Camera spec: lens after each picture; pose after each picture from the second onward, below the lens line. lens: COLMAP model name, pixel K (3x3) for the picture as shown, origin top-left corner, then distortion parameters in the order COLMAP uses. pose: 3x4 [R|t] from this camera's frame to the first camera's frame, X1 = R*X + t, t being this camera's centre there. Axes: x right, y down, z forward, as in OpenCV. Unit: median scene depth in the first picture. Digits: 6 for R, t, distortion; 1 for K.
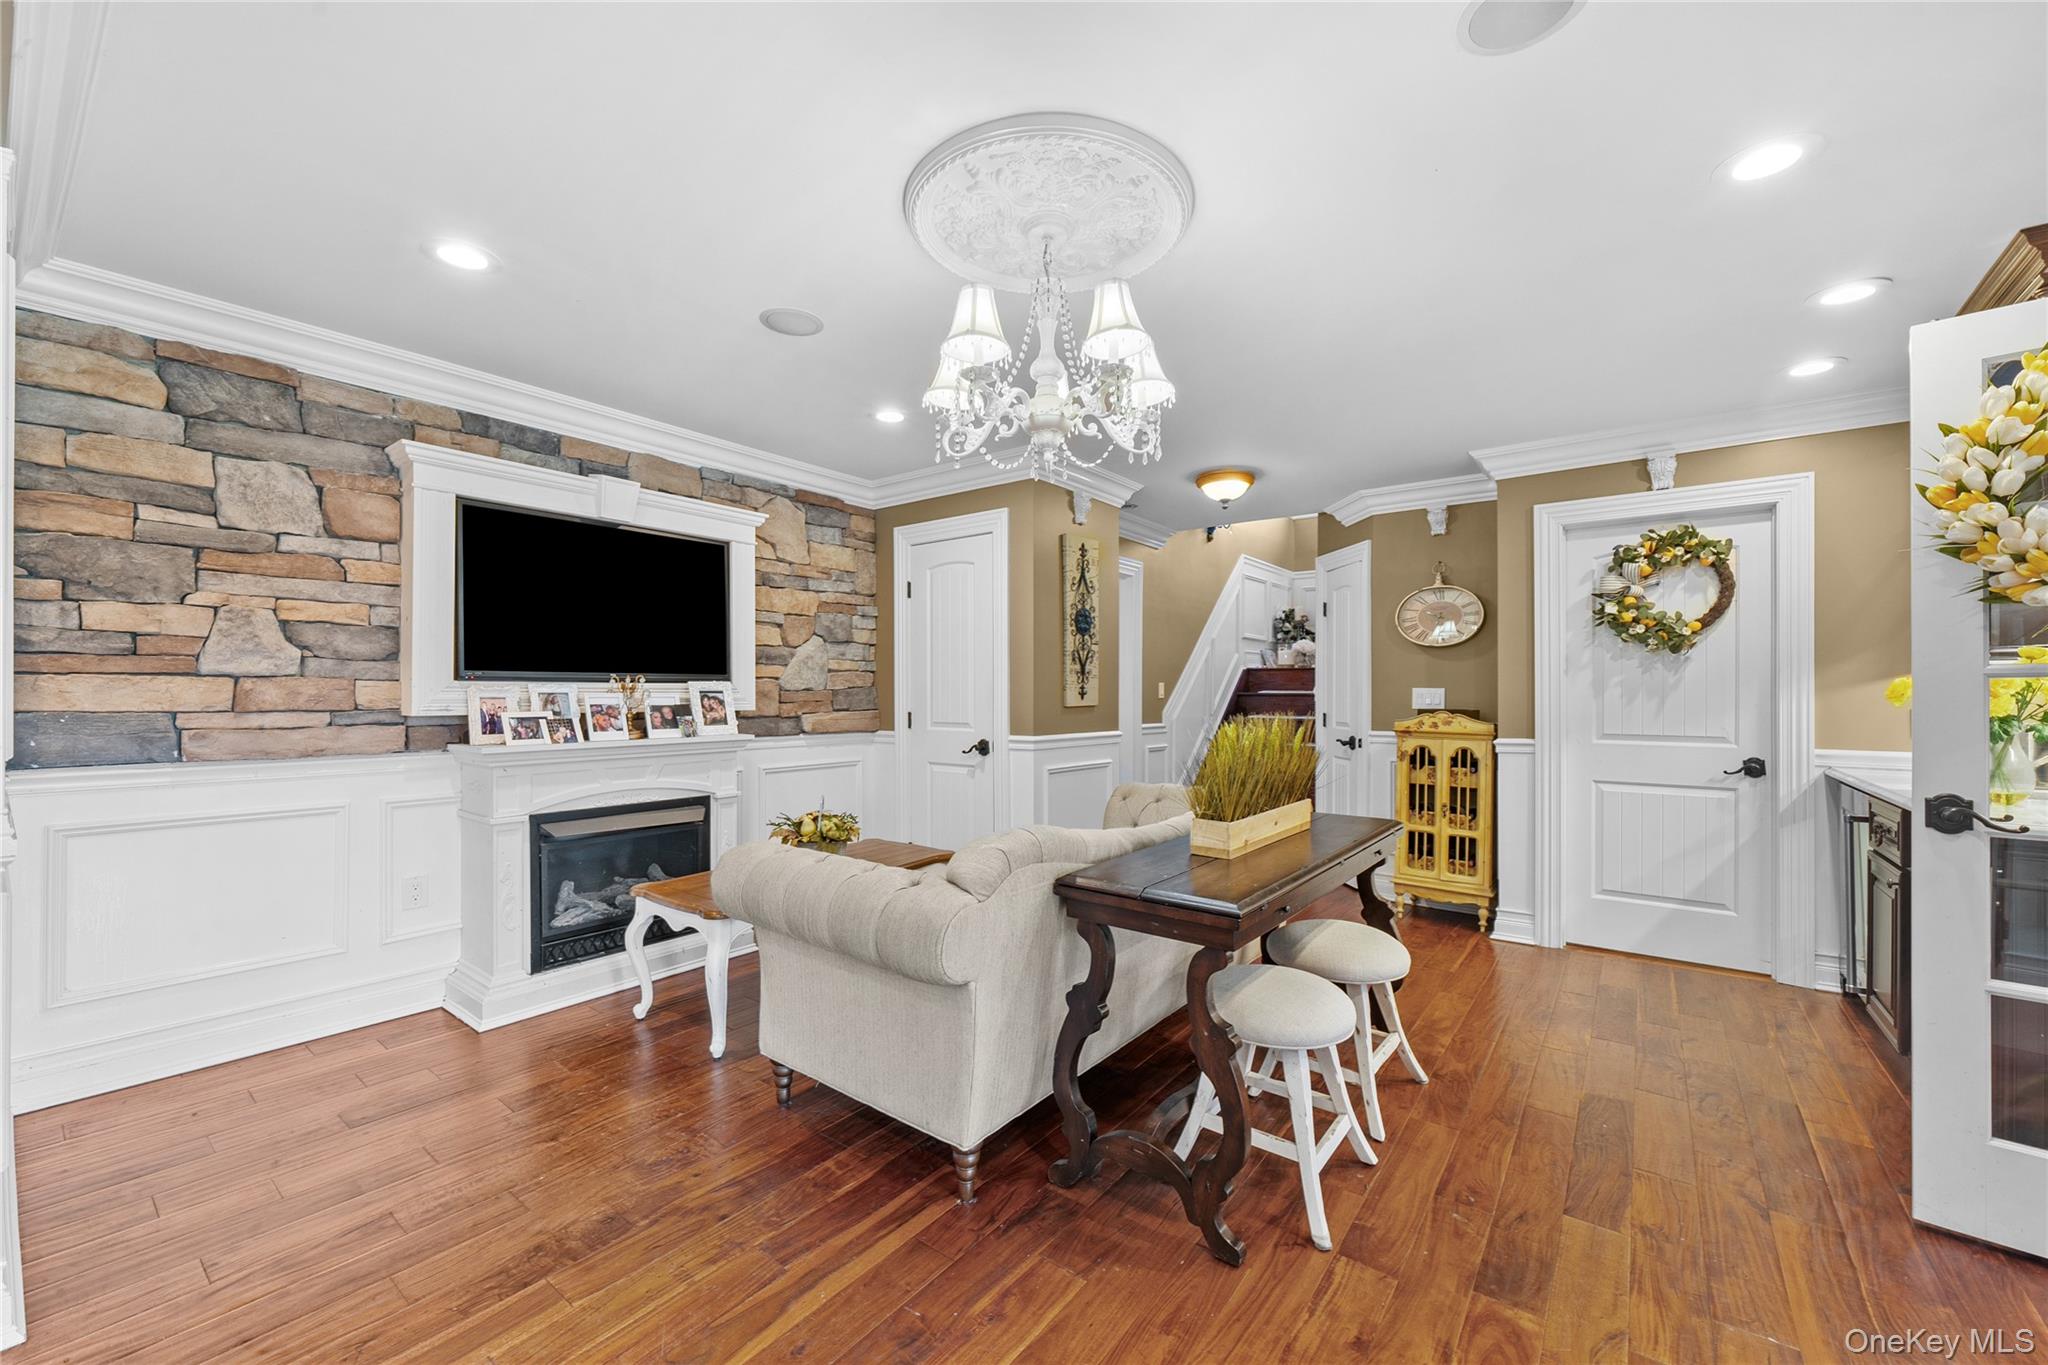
lens RADIAL K [[803.8, 0, 1014.9], [0, 803.8, 690.1], [0, 0, 1]] dist [0.000382, 0.000182]
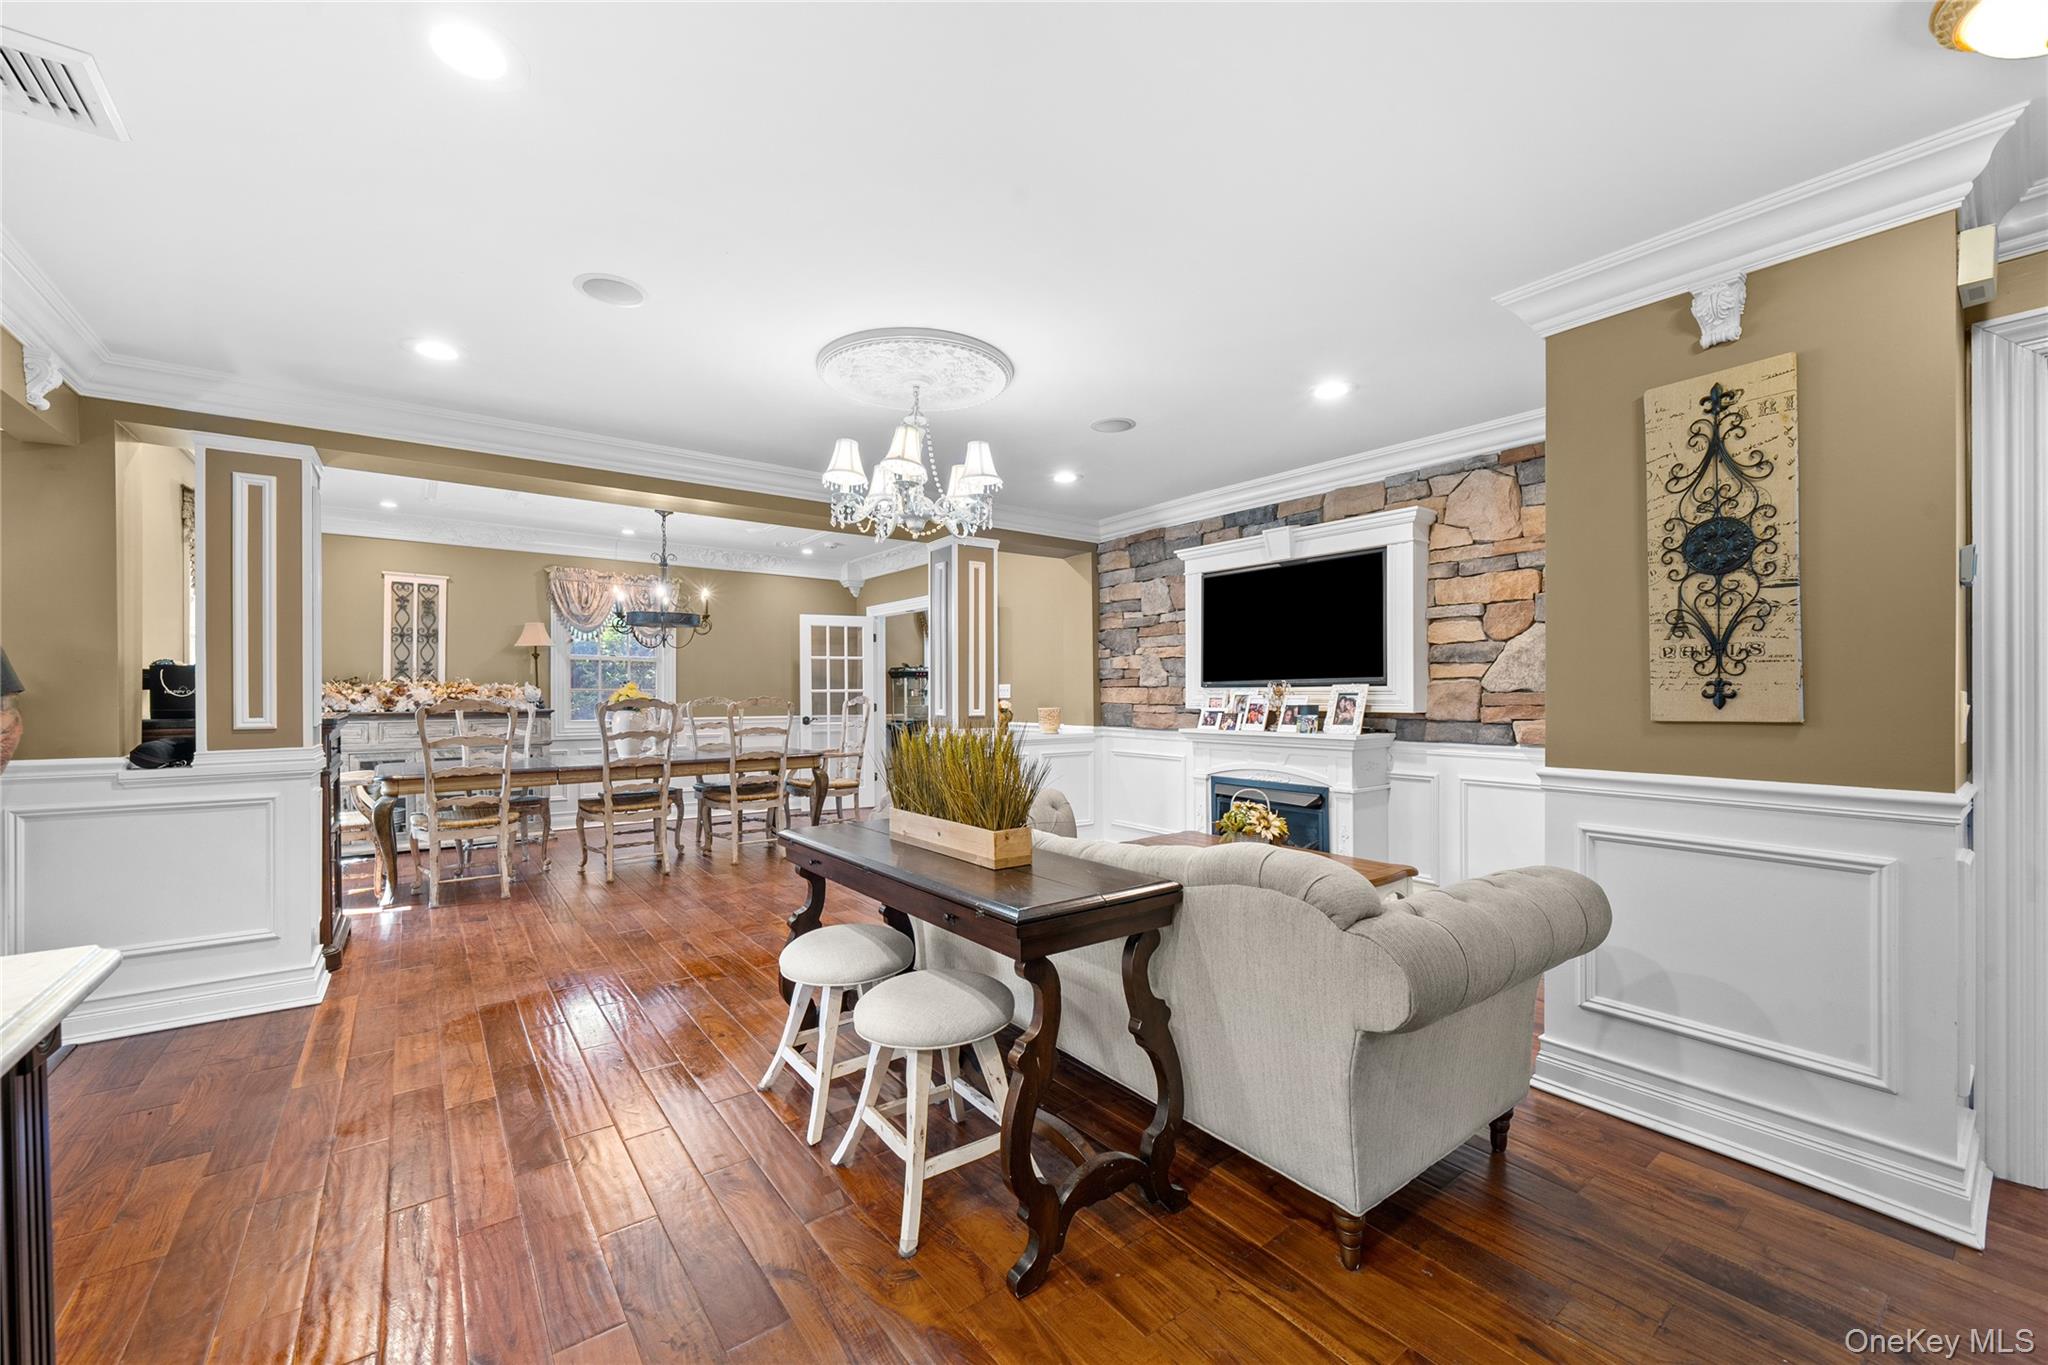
lens RADIAL K [[803.8, 0, 1028.8], [0, 803.8, 692.3], [0, 0, 1]] dist [0.000382, 0.000182]
pose [[-0.248390, -0.003625, -0.968653, 0.695477], [0.003969, 0.999981, -0.004760, 0.002922], [0.968652, -0.005027, -0.248371, 0.766968]]
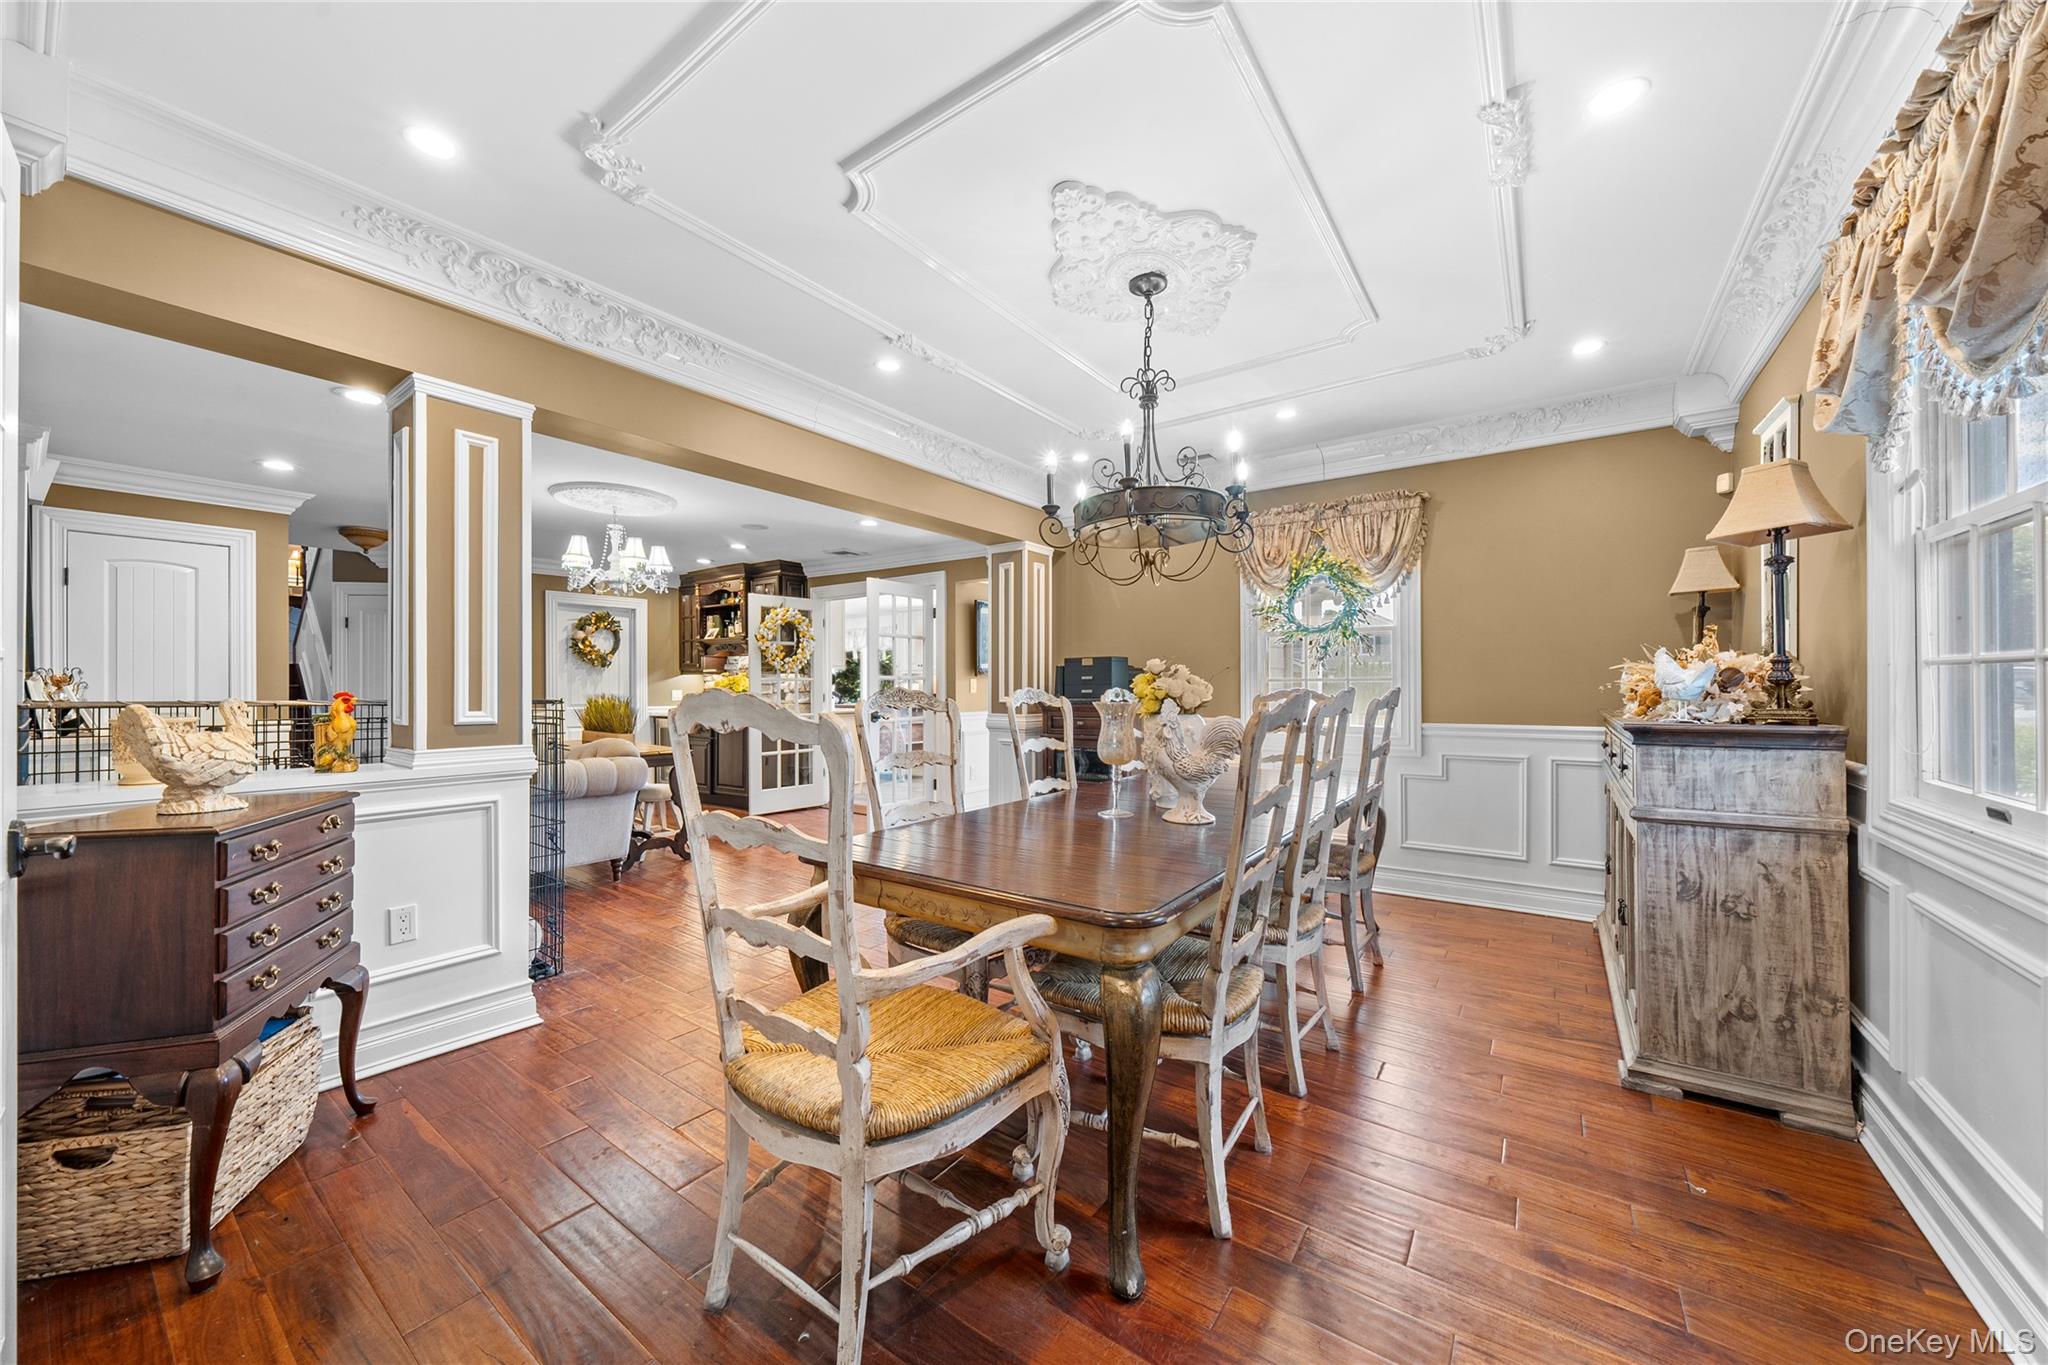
lens RADIAL K [[742.4, 0, 1014.5], [0, 742.4, 685.7], [0, 0, 1]] dist [-0.000798, -0.000049]
pose [[-0.027916, 0.001490, 0.999609, -1.162727], [0.004059, 0.999991, -0.001378, 0.012310], [-0.999602, 0.004019, -0.027922, -0.101220]]
